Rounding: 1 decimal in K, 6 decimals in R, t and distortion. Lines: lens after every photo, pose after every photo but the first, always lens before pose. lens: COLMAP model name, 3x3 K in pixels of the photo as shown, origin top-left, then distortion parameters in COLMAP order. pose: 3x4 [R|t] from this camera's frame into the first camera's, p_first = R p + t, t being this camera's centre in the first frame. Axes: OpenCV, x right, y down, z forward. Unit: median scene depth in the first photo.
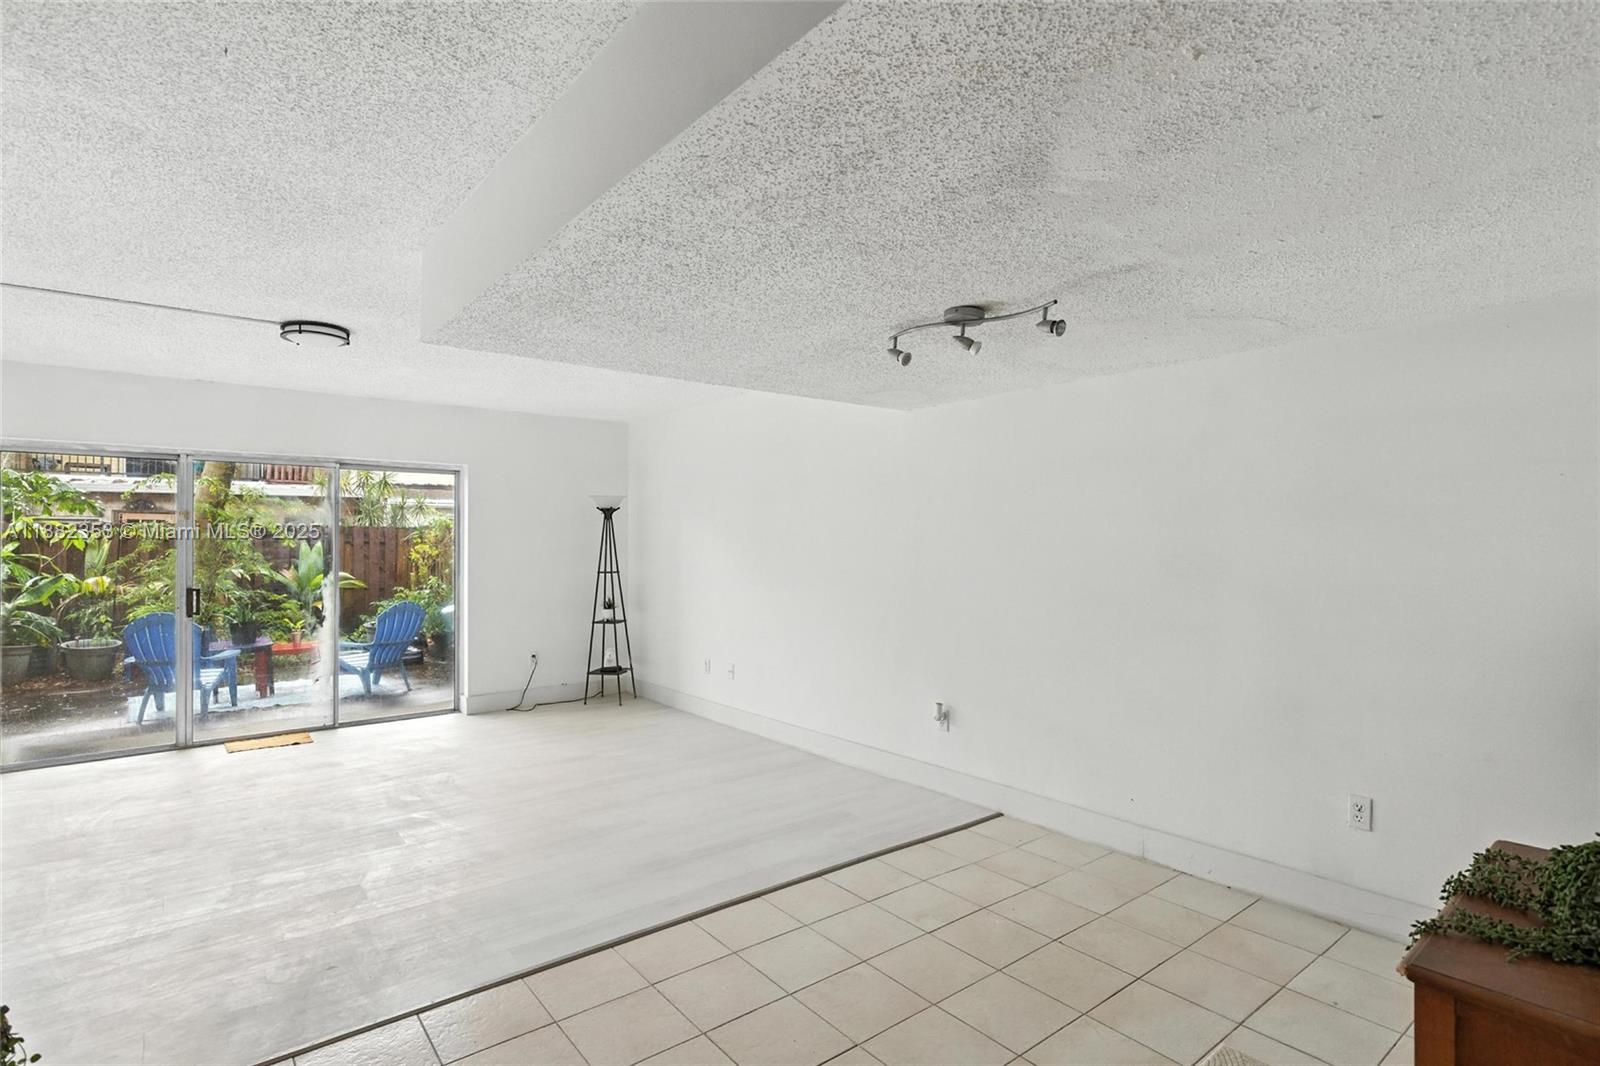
lens RADIAL K [[785.0, 0, 807.7], [0, 785.0, 540.6], [0, 0, 1]] dist [-0.011408, 0.004360]
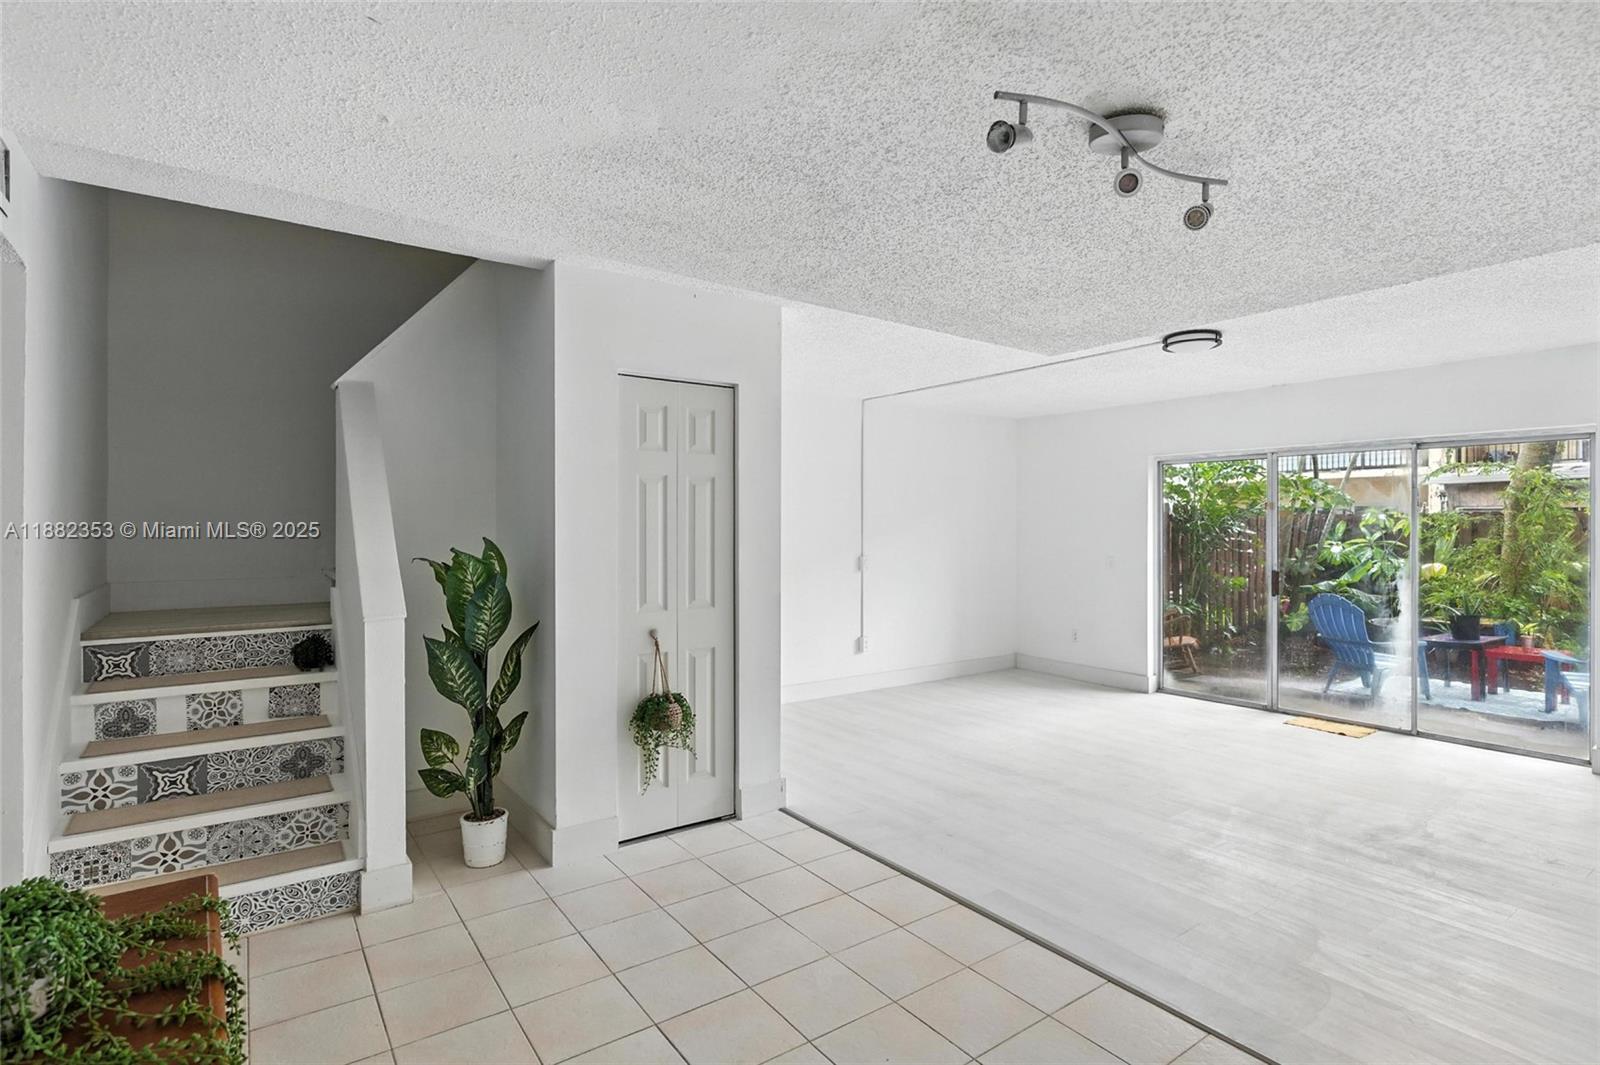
lens RADIAL K [[785.0, 0, 812.0], [0, 785.0, 525.0], [0, 0, 1]] dist [-0.011408, 0.004360]
pose [[-0.037117, -0.003855, -0.999304, 0.297755], [-0.002481, 0.999990, -0.003765, 0.000684], [0.999308, 0.002339, -0.037126, 0.304134]]
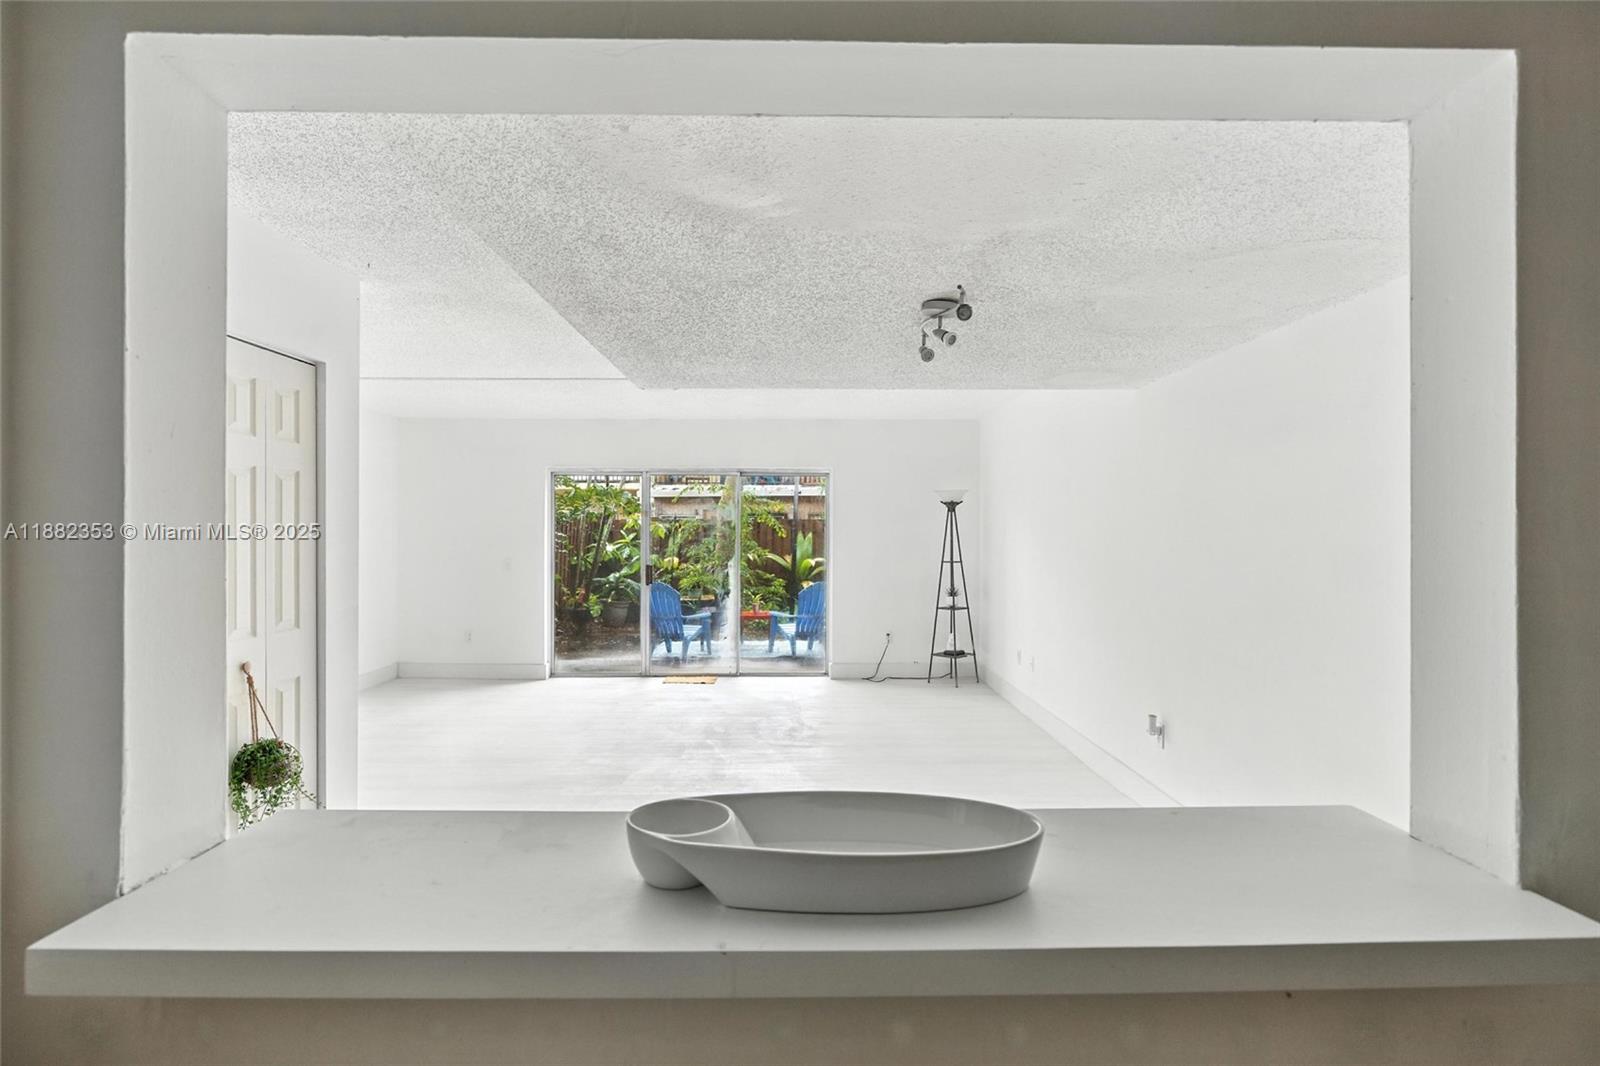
lens RADIAL K [[785.0, 0, 806.8], [0, 785.0, 536.2], [0, 0, 1]] dist [-0.011408, 0.004360]
pose [[0.788272, 0.004427, -0.615311, 0.261375], [-0.001245, 0.999984, 0.005600, -0.000210], [0.615326, -0.003648, 0.788264, 0.039446]]
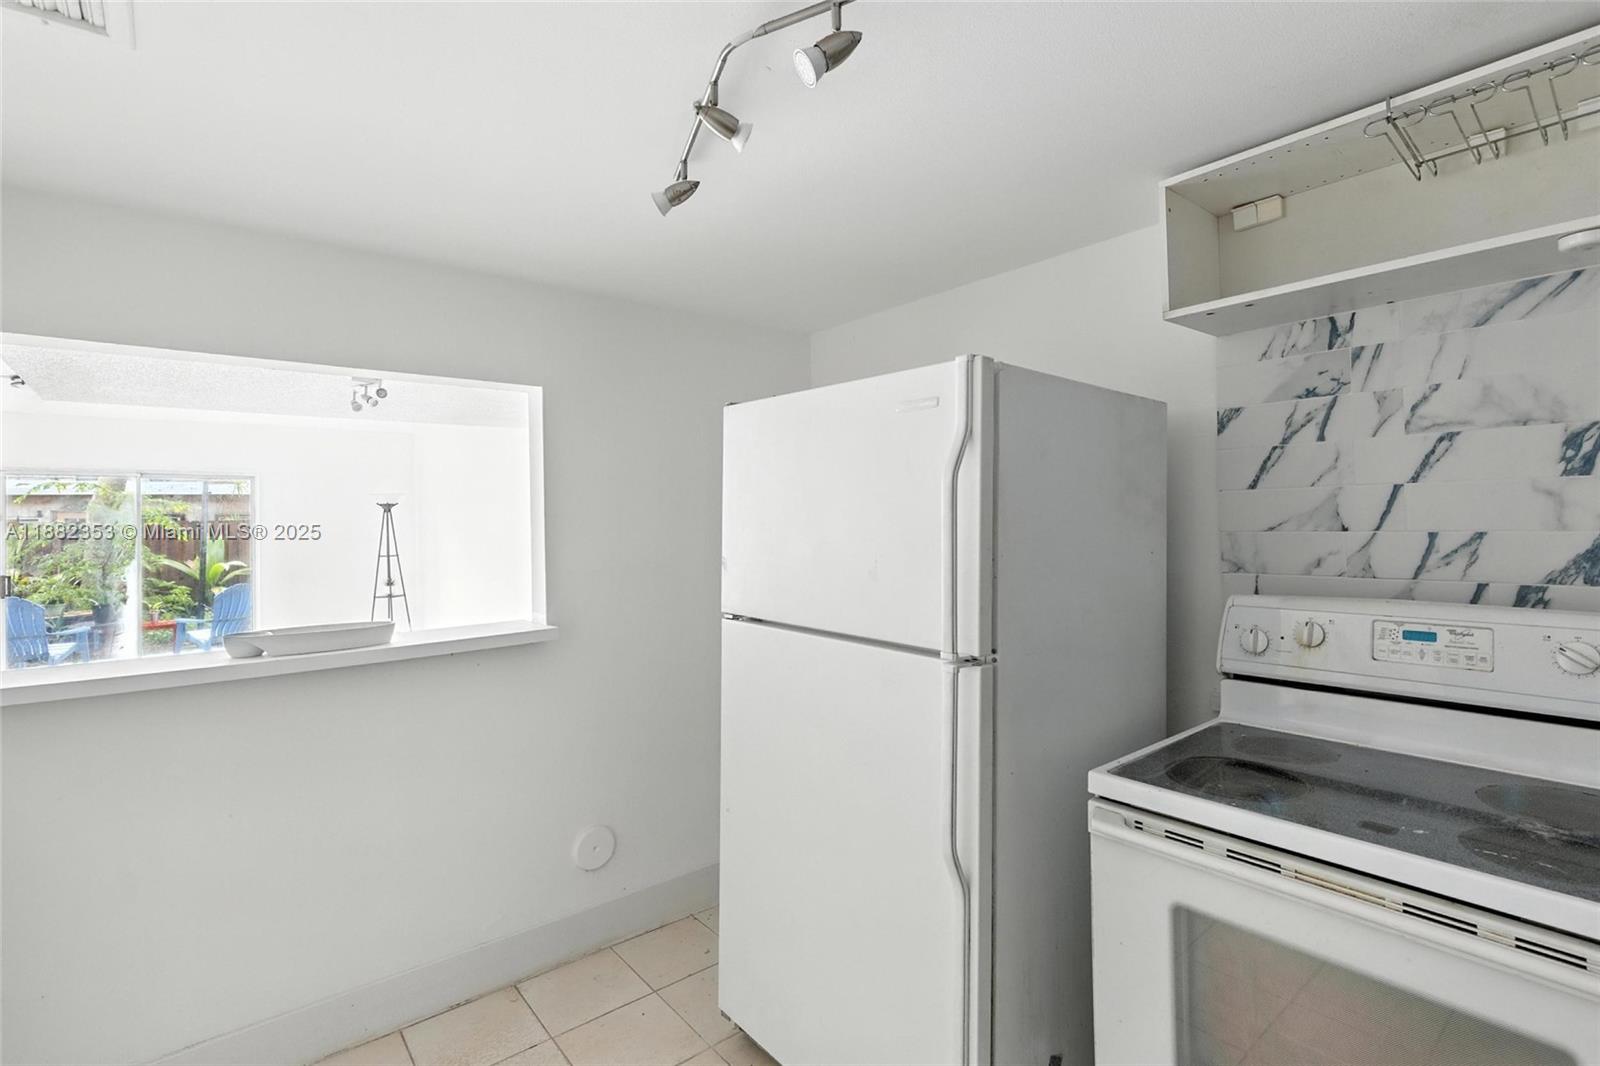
lens RADIAL K [[739.8, 0, 786.3], [0, 739.8, 509.0], [0, 0, 1]] dist [-0.000322, 0.000184]
pose [[0.999770, -0.020935, 0.004615, 0.382152], [0.021017, 0.999607, -0.018568, 0.001921], [-0.004224, 0.018660, 0.999817, -0.163721]]
